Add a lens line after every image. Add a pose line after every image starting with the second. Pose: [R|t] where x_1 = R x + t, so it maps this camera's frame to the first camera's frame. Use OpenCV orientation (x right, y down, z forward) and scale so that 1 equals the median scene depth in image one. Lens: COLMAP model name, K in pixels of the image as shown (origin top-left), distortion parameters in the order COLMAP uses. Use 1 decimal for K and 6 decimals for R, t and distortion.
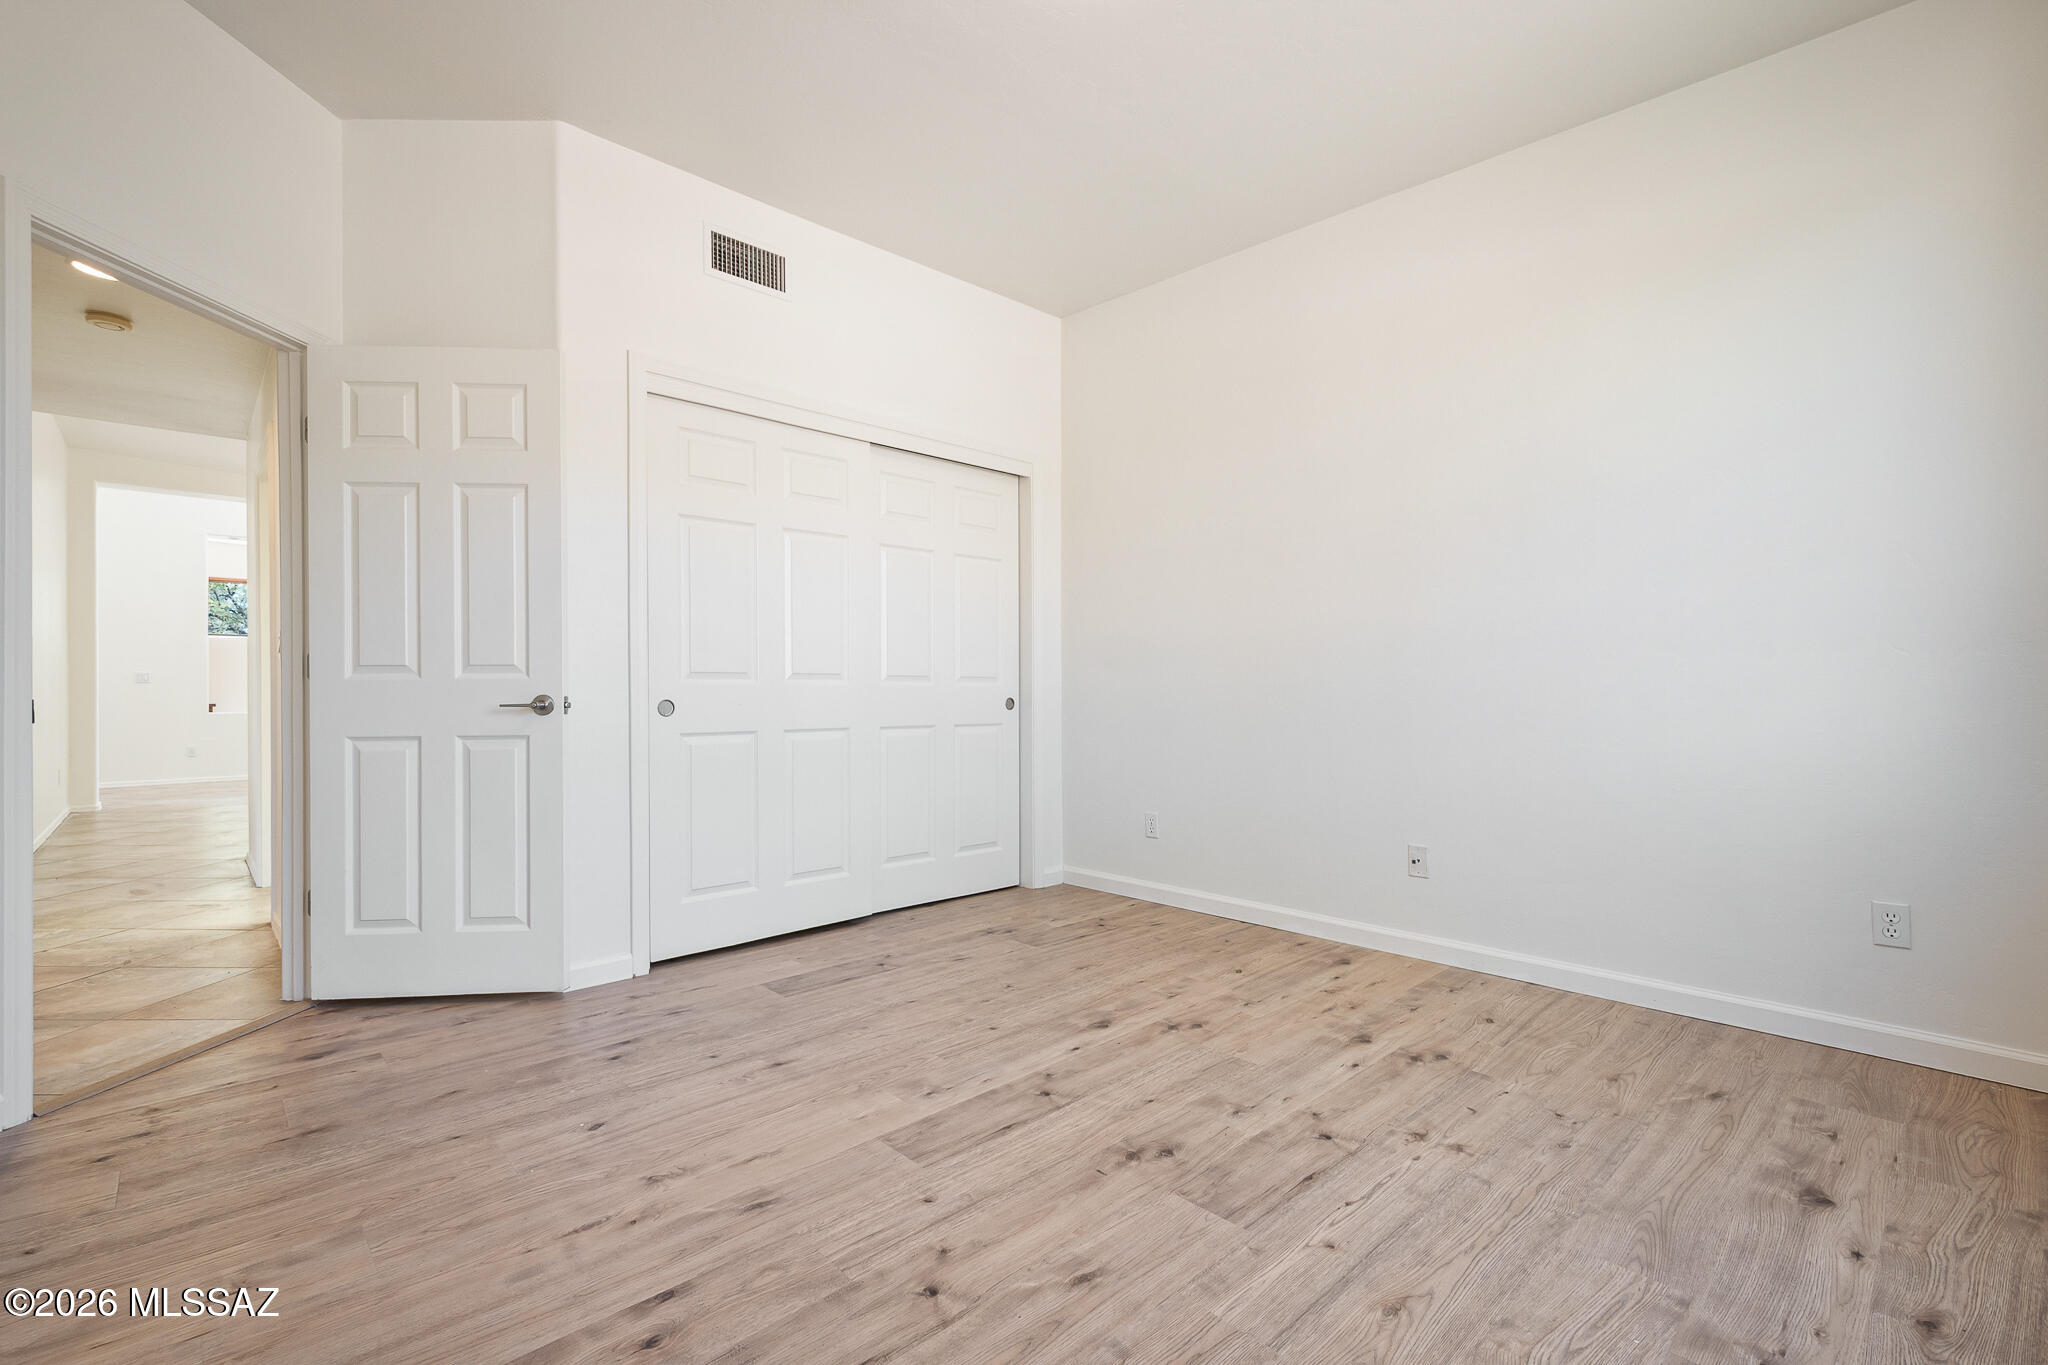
lens RADIAL K [[918.8, 0, 1038.0], [0, 918.8, 692.1], [0, 0, 1]] dist [0.004994, -0.000073]
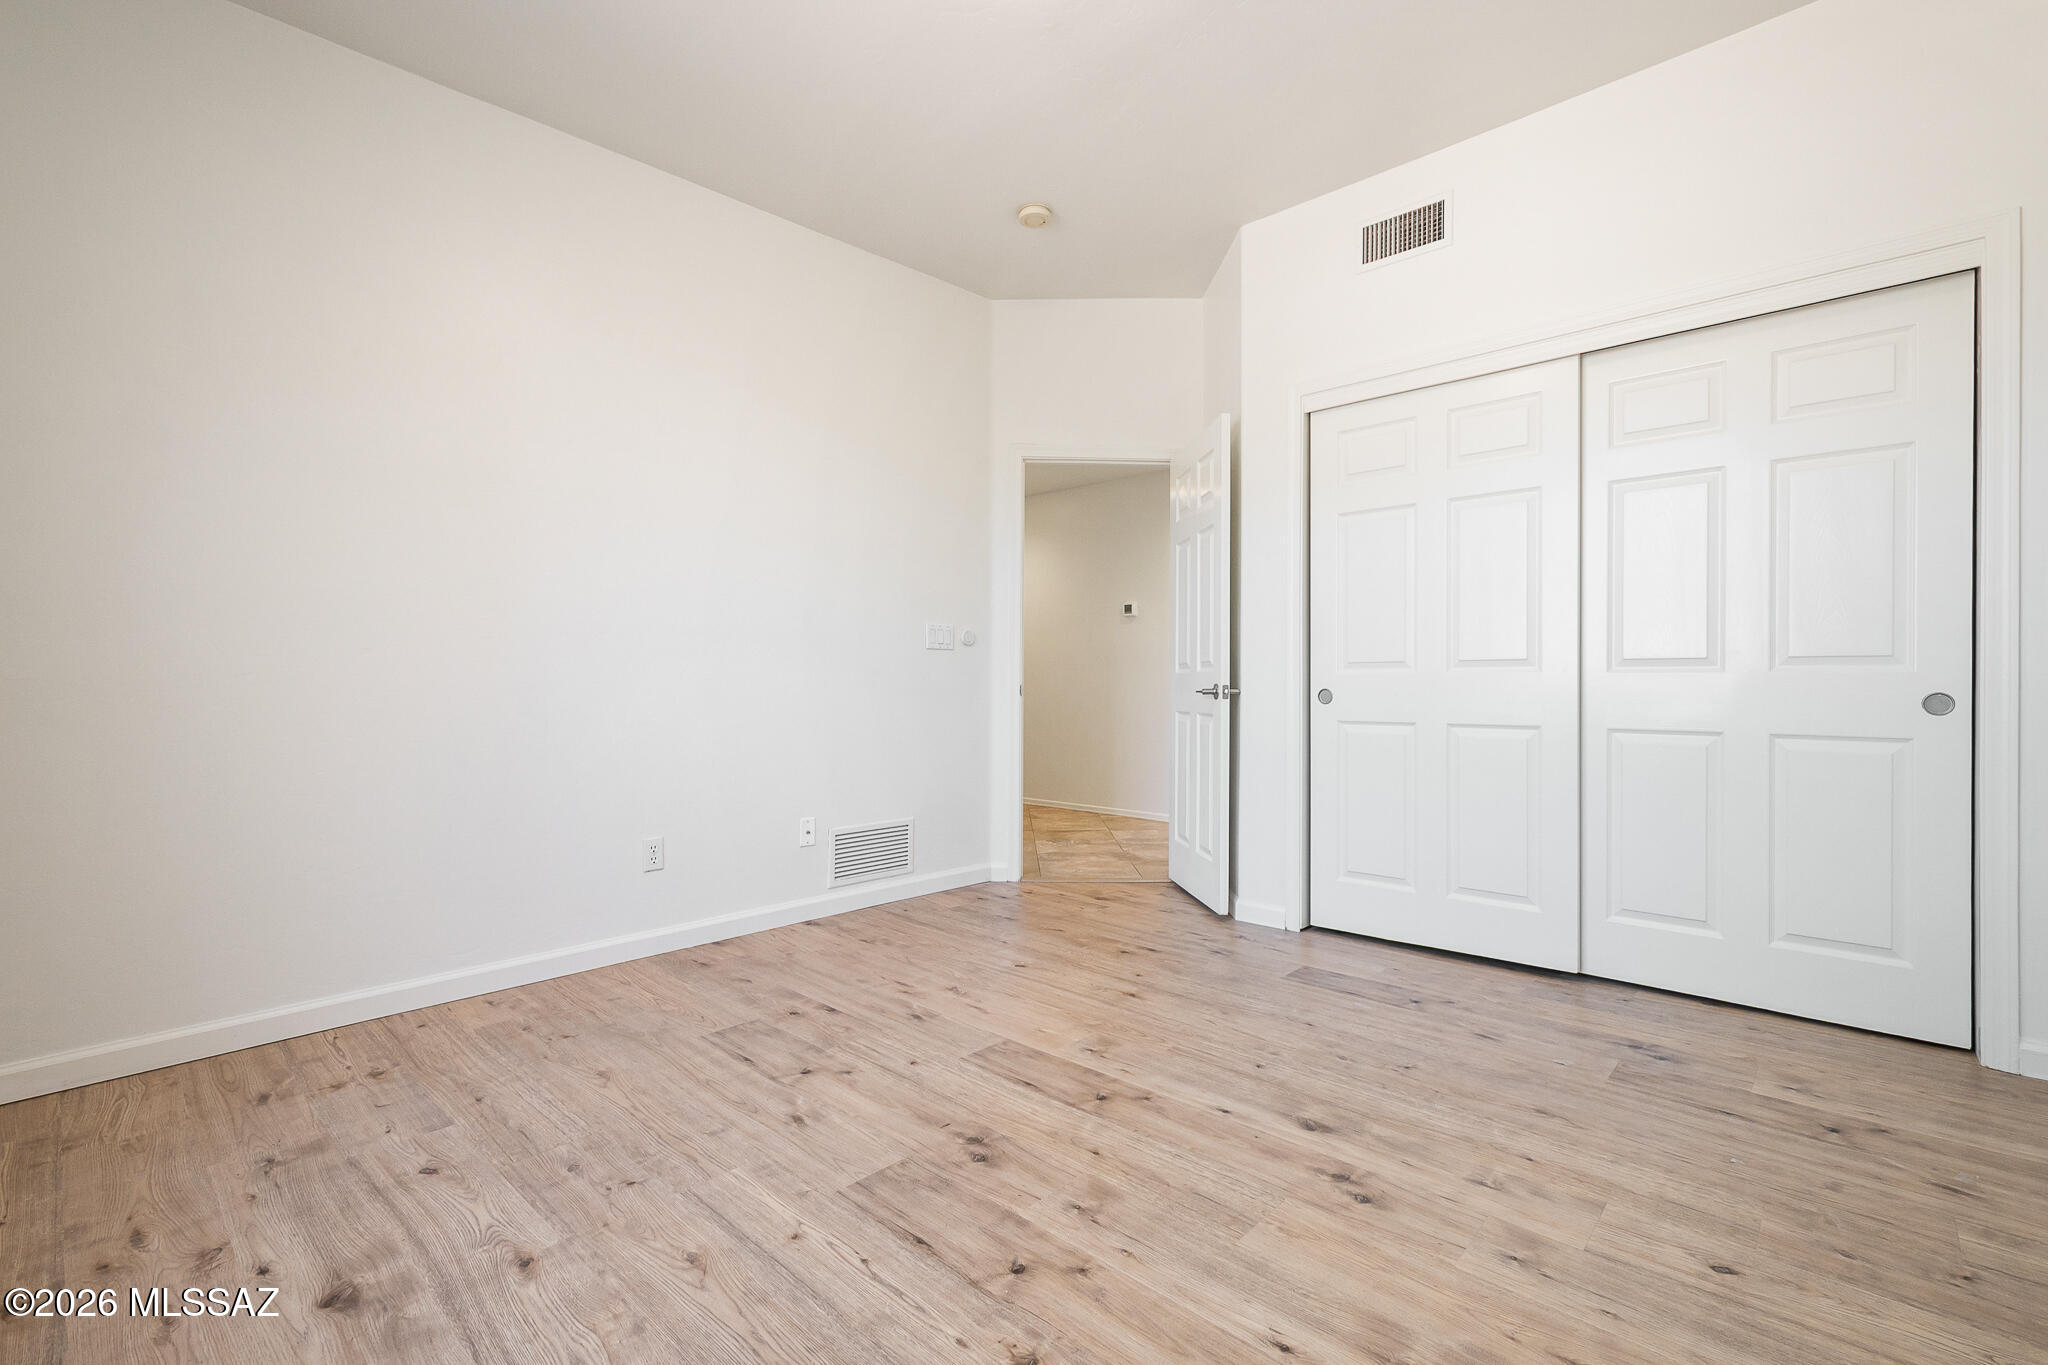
lens RADIAL K [[918.8, 0, 1033.6], [0, 918.8, 683.0], [0, 0, 1]] dist [0.004994, -0.000073]
pose [[0.046620, 0.002577, -0.998909, 0.911151], [-0.003314, 0.999992, 0.002425, 0.000921], [0.998907, 0.003198, 0.046628, 0.834429]]
